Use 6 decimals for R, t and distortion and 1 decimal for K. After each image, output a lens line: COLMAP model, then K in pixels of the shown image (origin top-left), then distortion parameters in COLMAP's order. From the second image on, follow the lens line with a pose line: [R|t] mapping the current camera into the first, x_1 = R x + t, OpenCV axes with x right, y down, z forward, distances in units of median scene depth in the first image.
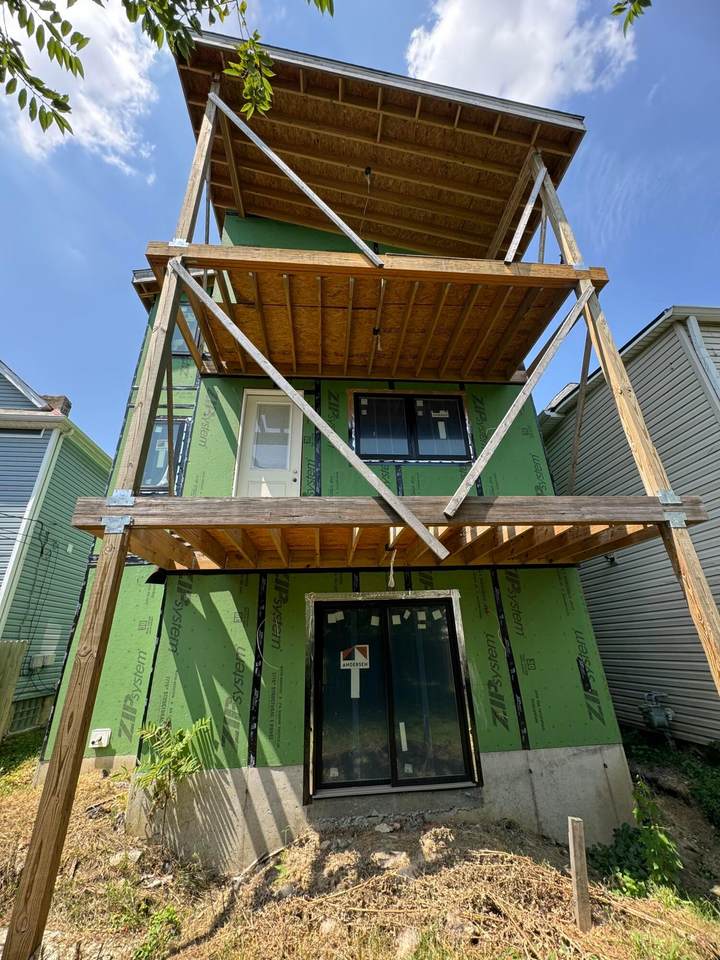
lens RADIAL K [[381.9, 0, 359.1], [0, 381.9, 481.5], [0, 0, 1]] dist [0.000102, 0.000062]
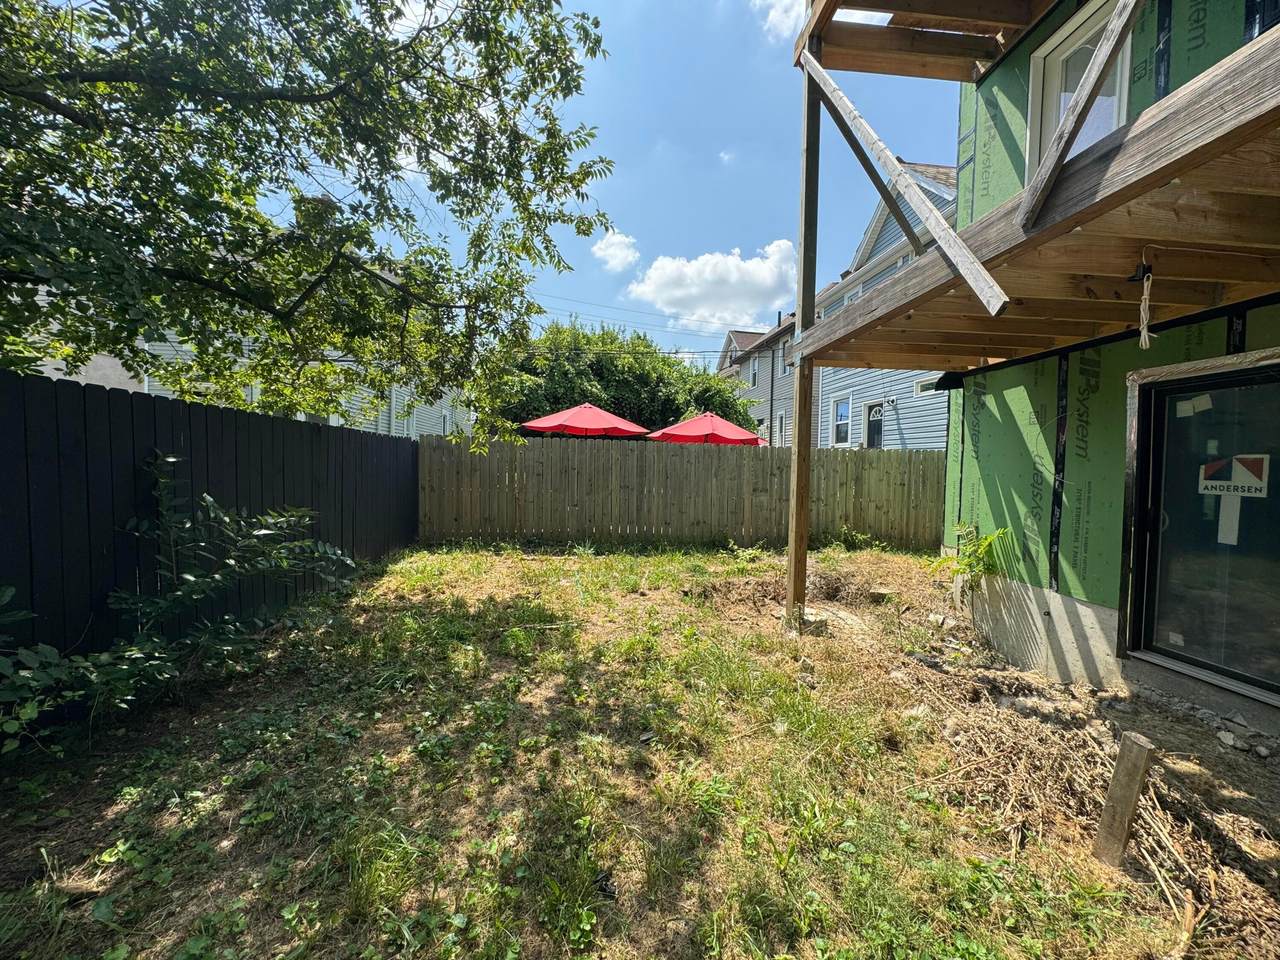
lens RADIAL K [[509.2, 0, 640.3], [0, 509.2, 478.9], [0, 0, 1]] dist [0.000102, 0.000062]
pose [[-0.005343, 0.058420, -0.998278, 0.744577], [0.376386, 0.924996, 0.052117, 0.134804], [0.926447, -0.375460, -0.026931, 0.293386]]
